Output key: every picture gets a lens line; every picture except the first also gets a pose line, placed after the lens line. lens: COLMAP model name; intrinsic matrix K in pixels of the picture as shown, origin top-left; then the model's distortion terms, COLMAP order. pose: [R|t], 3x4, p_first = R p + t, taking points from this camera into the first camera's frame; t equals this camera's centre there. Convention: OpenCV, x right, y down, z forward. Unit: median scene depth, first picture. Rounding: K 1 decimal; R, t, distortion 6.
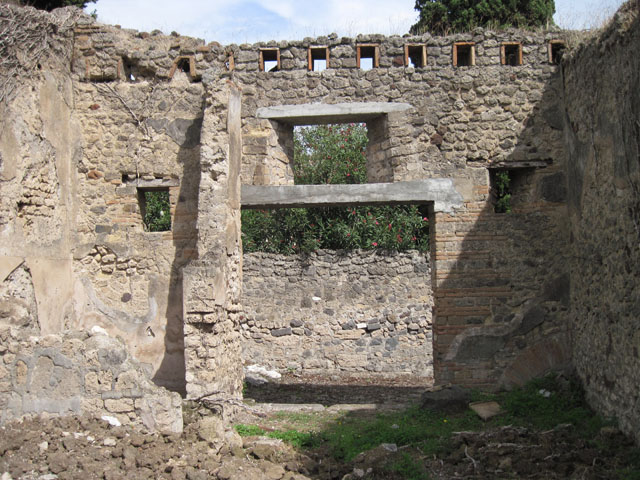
lens RADIAL K [[713.7, 0, 311.8], [0, 713.7, 255.1], [0, 0, 1]] dist [-0.110642, 0.000000]
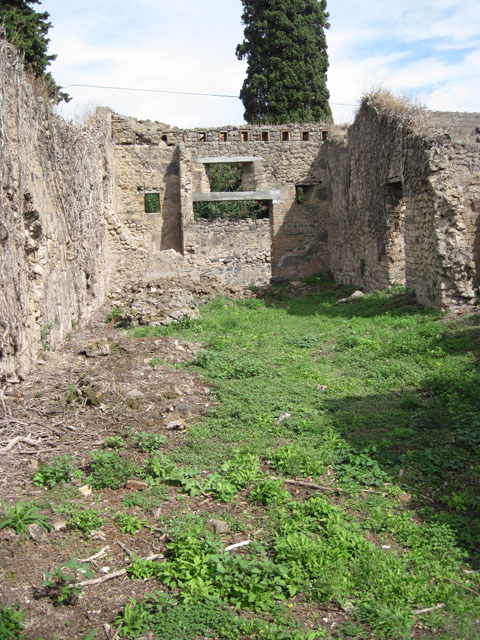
lens RADIAL K [[713.7, 0, 241.1], [0, 713.7, 320.7], [0, 0, 1]] dist [-0.110642, 0.000000]
pose [[0.978472, -0.035734, 0.203264, -0.422086], [0.005684, 0.989189, 0.146537, -0.024501], [-0.206303, -0.142227, 0.968096, -1.314298]]
